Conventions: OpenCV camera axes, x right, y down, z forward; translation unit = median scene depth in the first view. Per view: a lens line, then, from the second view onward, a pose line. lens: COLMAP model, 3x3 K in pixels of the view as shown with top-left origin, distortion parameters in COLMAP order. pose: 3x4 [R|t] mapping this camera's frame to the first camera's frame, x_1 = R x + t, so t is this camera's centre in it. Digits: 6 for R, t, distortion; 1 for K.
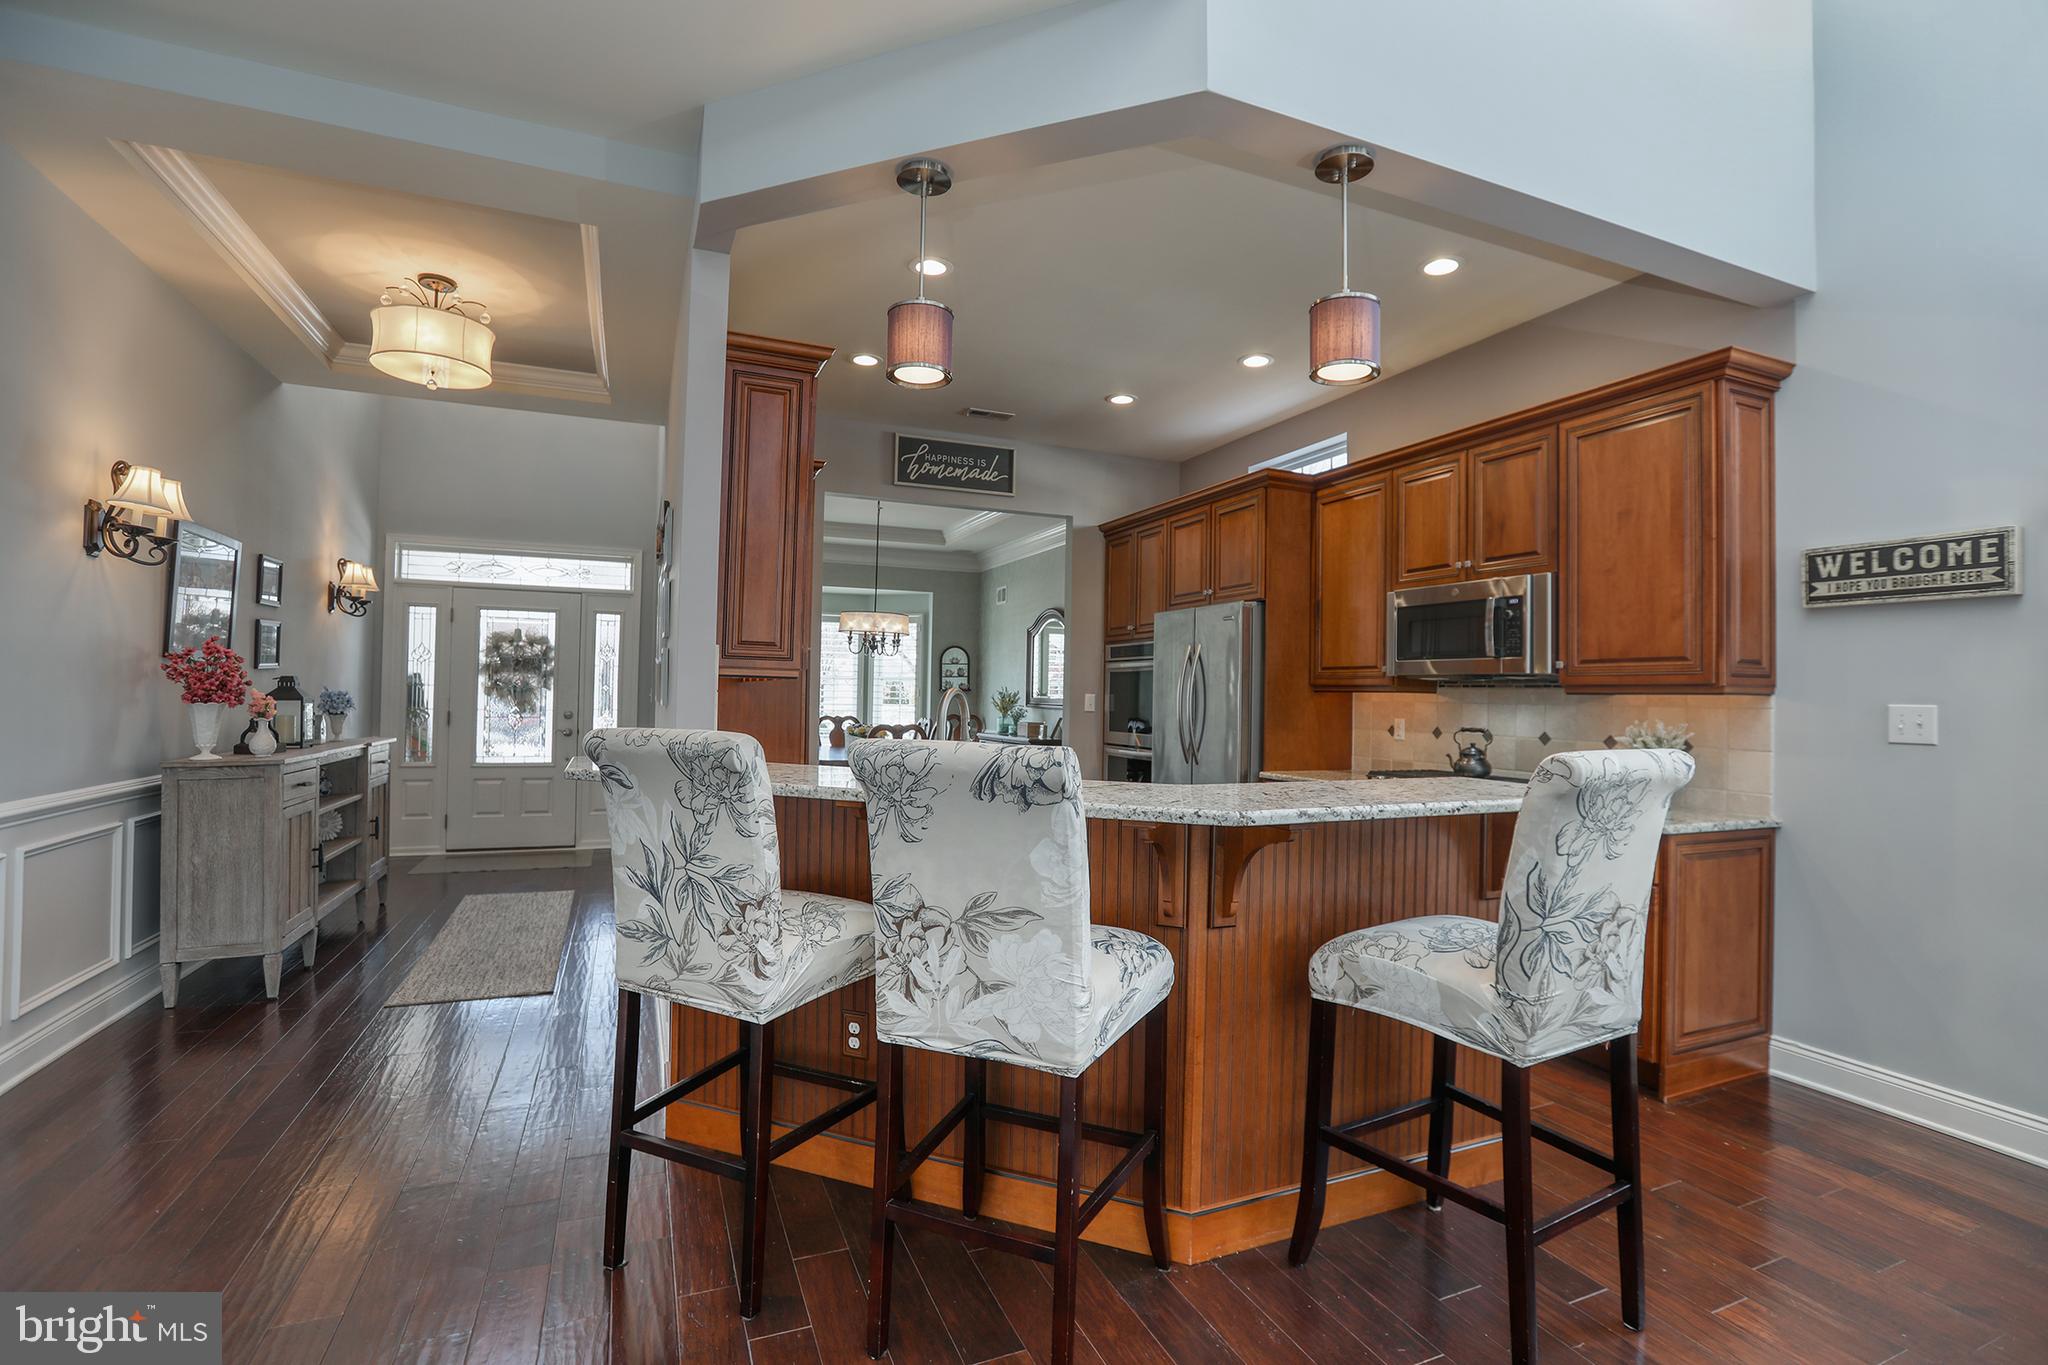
lens RADIAL K [[938.2, 0, 1031.3], [0, 938.2, 679.2], [0, 0, 1]] dist [-0.052285, 0.020305]
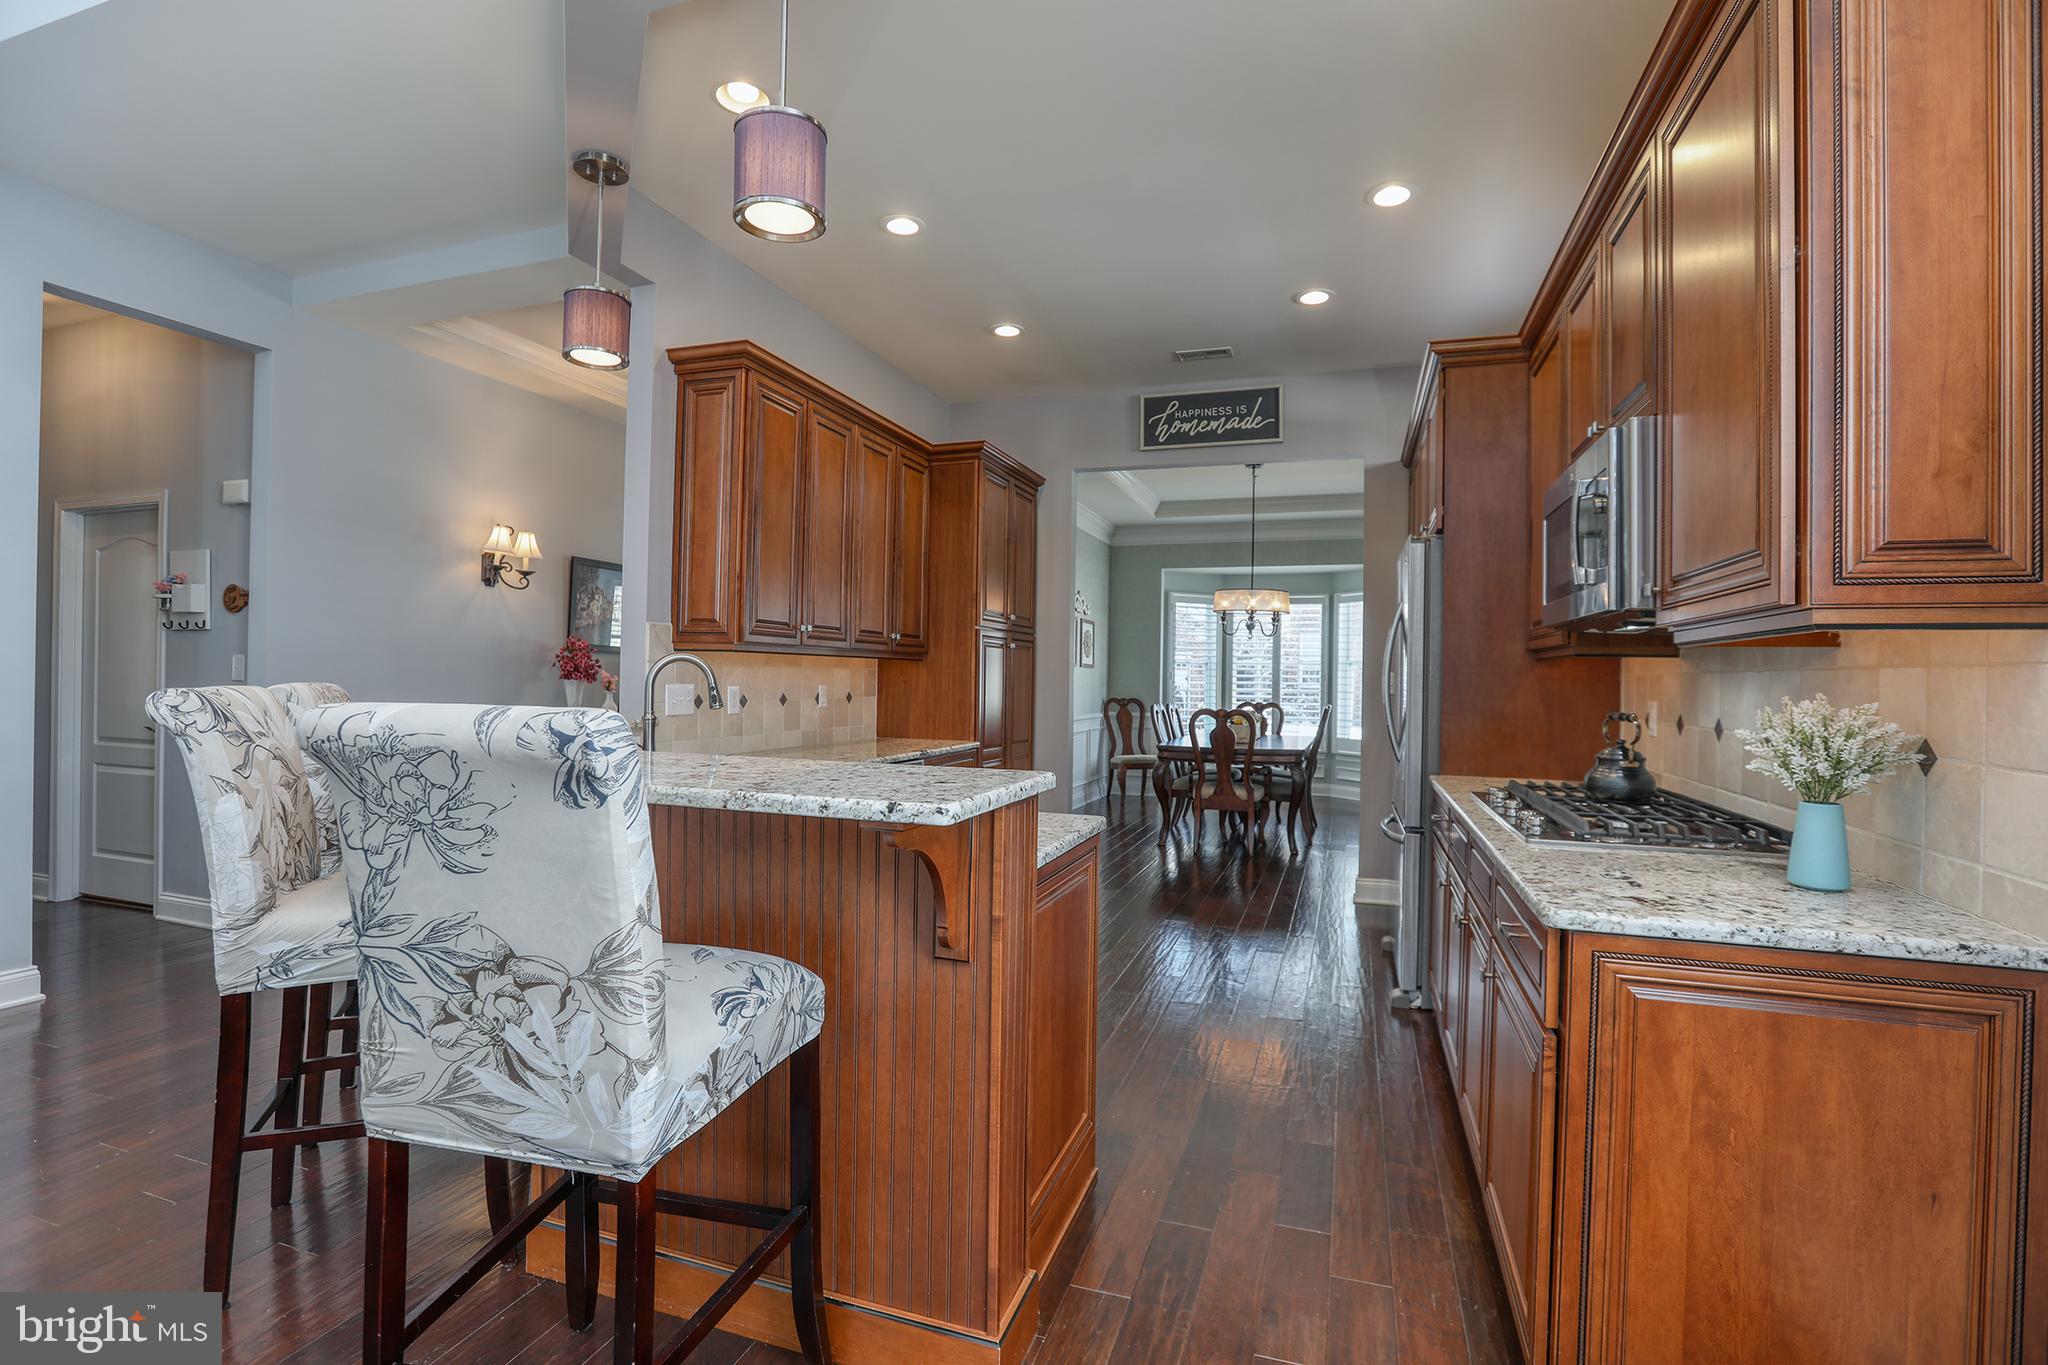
lens RADIAL K [[938.2, 0, 1031.3], [0, 938.2, 679.2], [0, 0, 1]] dist [-0.052285, 0.020305]
pose [[0.749723, -0.007394, -0.661710, 0.582764], [0.011259, 0.999935, 0.001584, 0.028013], [0.661656, -0.008638, 0.749758, 0.329209]]
